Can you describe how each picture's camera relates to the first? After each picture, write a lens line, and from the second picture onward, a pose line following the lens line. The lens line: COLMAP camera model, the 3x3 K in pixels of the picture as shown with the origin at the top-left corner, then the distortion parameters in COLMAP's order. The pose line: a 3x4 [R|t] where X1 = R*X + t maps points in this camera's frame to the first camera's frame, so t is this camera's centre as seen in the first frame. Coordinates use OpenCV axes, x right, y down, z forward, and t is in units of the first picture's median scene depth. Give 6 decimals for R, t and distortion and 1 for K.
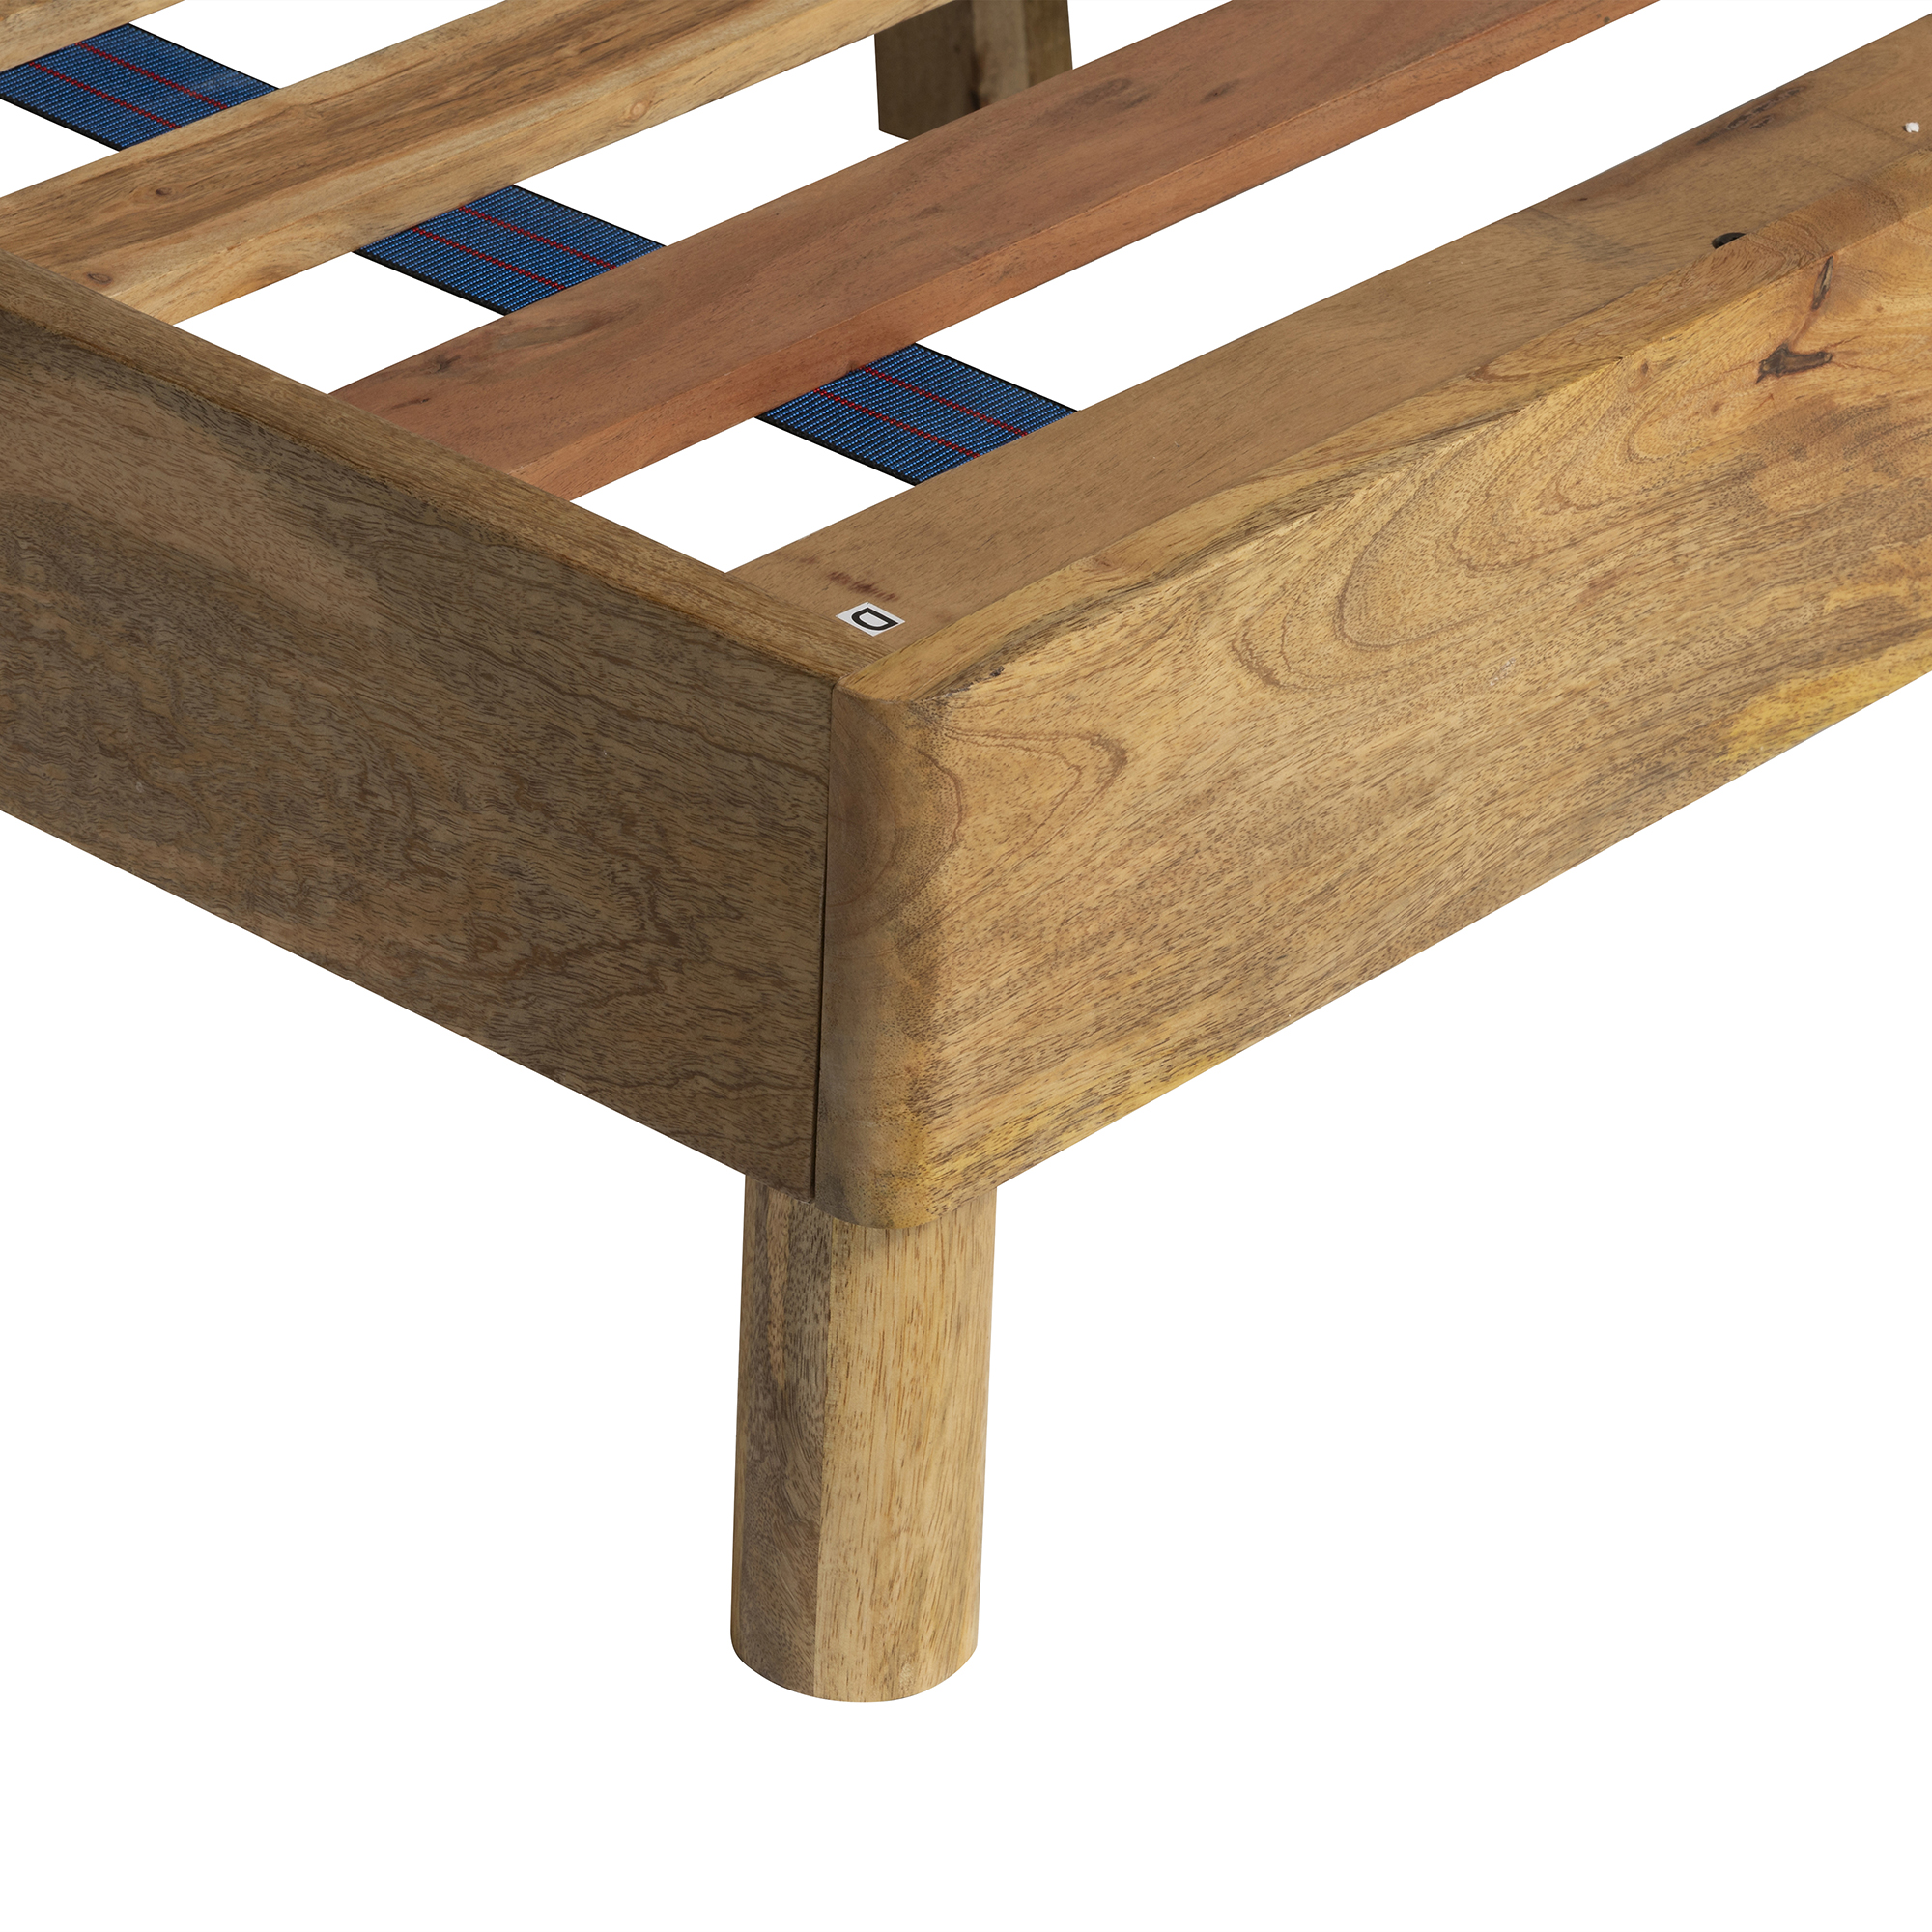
lens RADIAL K [[8811.1, 0, 966.0], [0, 8811.1, 966.0], [0, 0, 1]] dist [-0.017514, 5.956394]
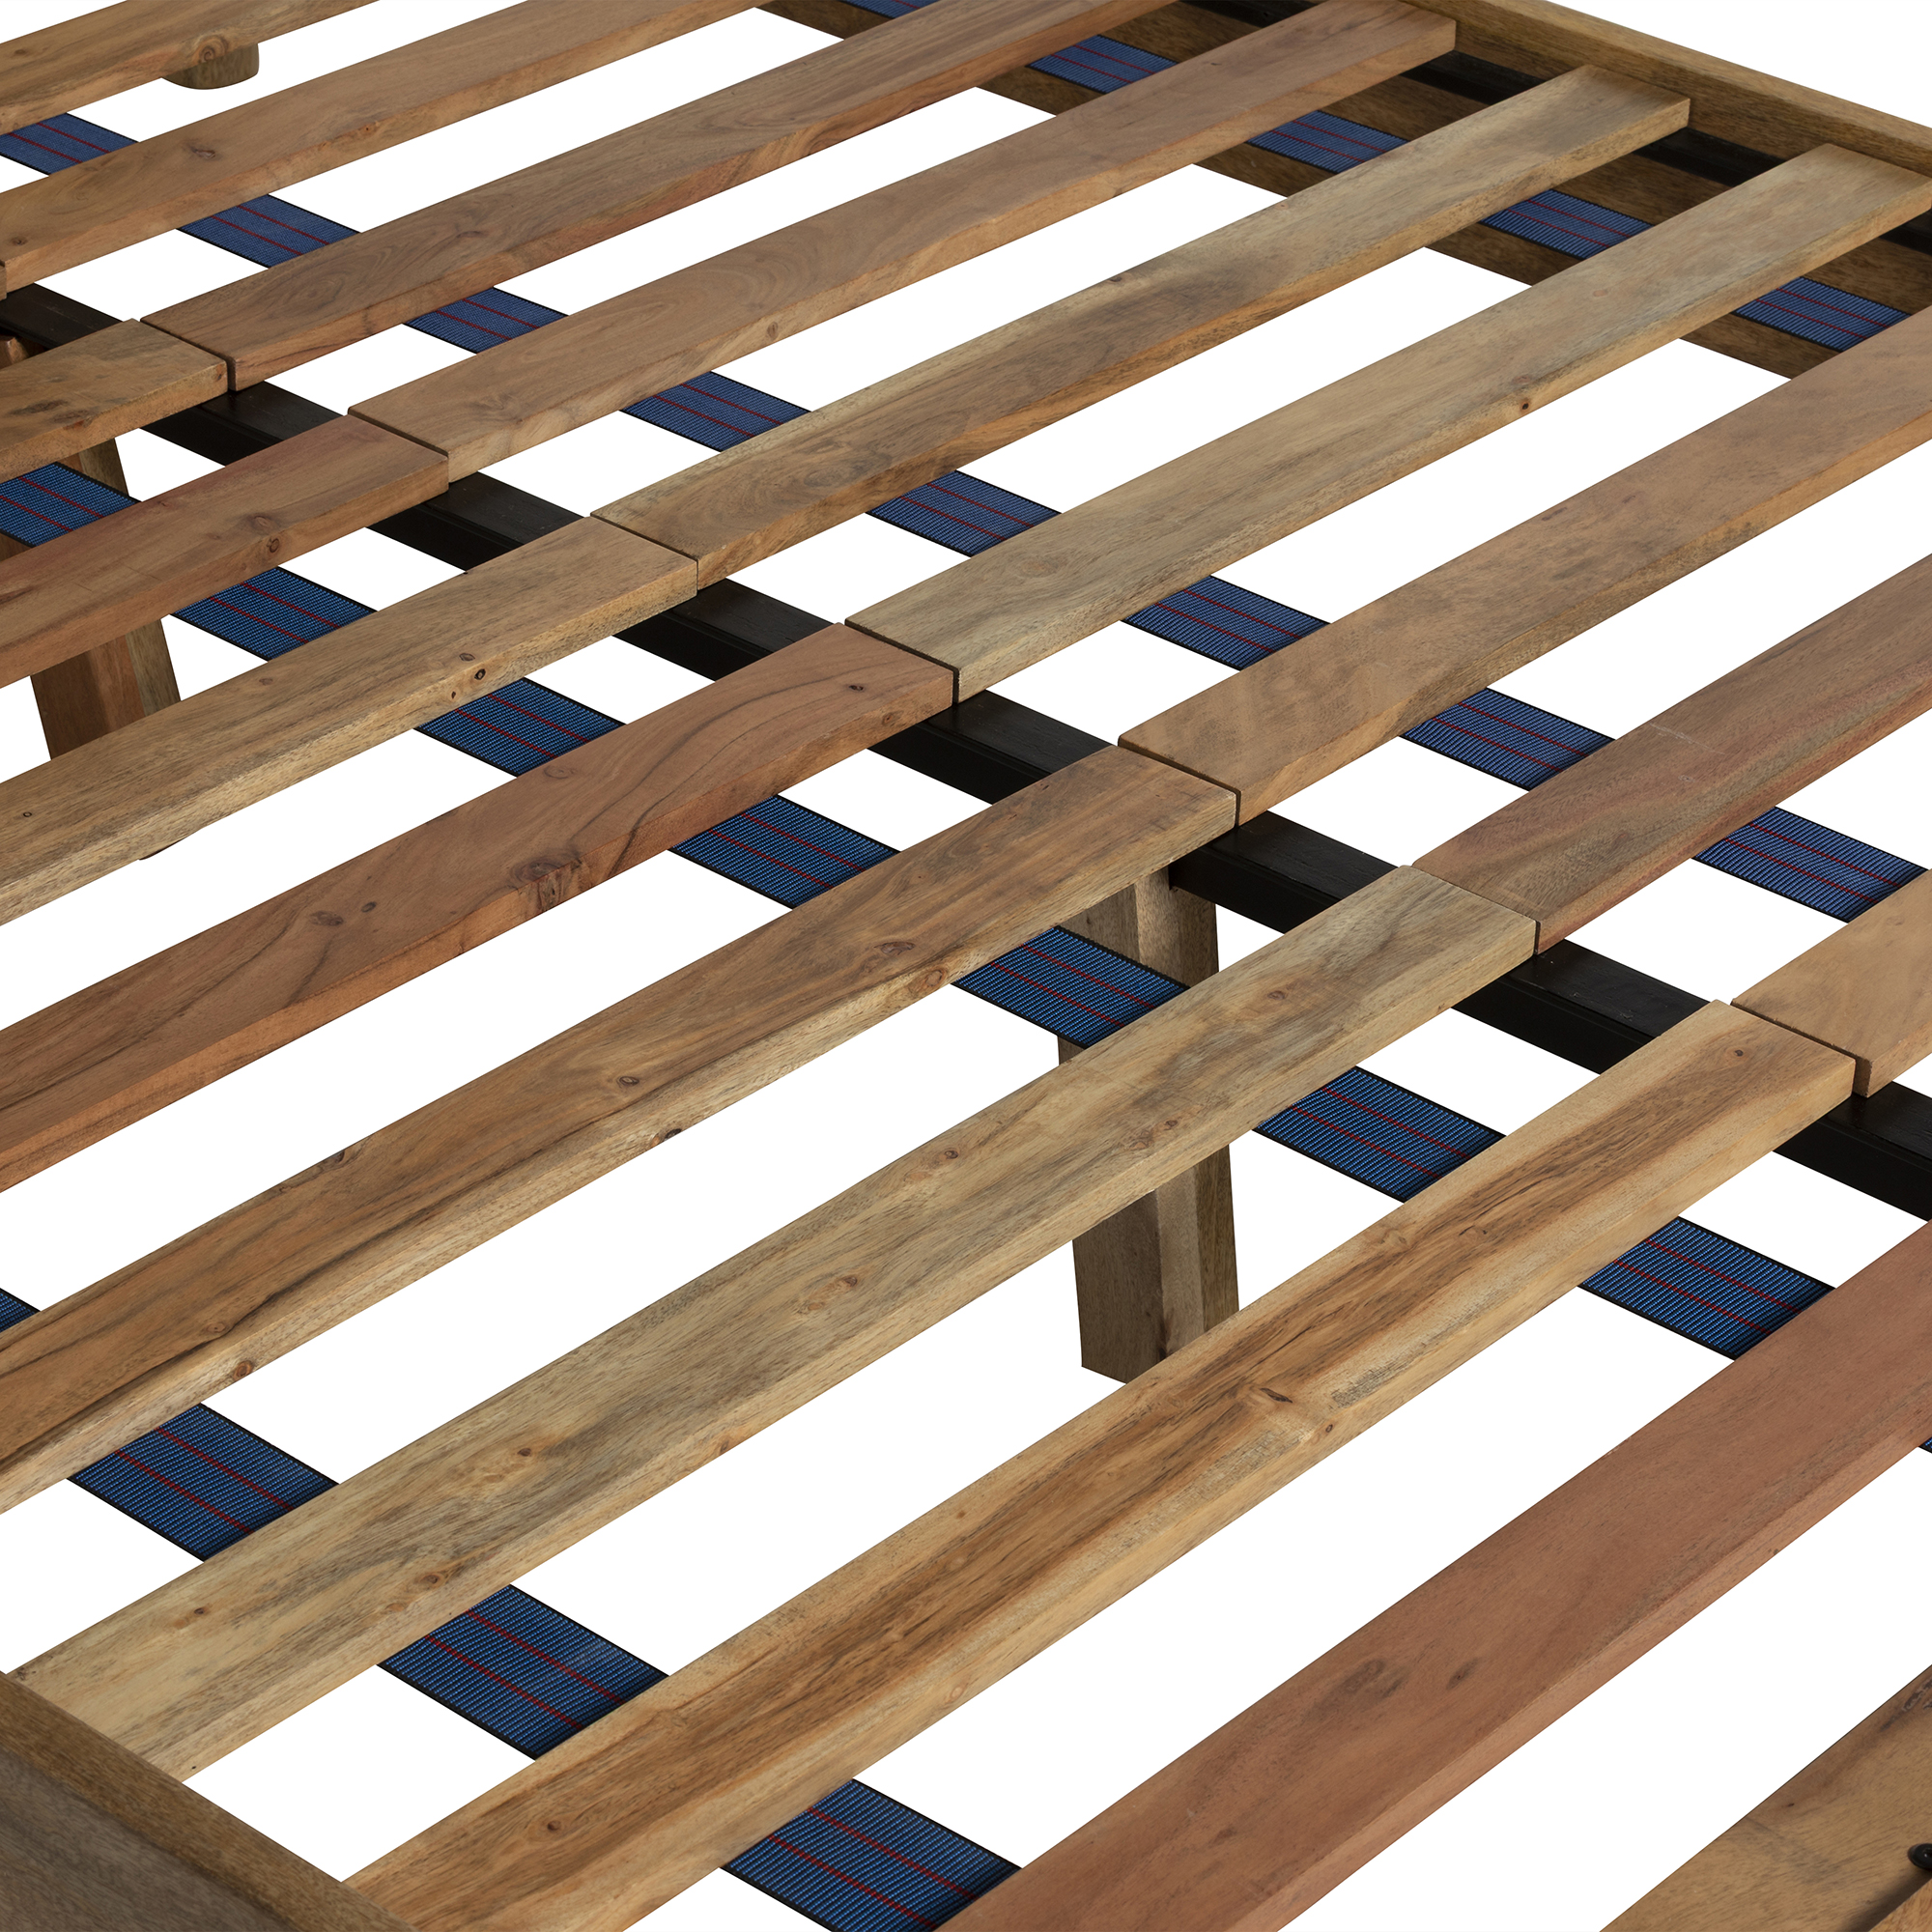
lens RADIAL K [[6099.6, 0, 966.0], [0, 6099.6, 966.0], [0, 0, 1]] dist [-0.065688, 1.303483]
pose [[0.999882, -0.006048, 0.014104, -0.047158], [0.005896, 0.999924, 0.010796, -0.202836], [-0.014168, -0.010712, 0.999842, 0.208215]]
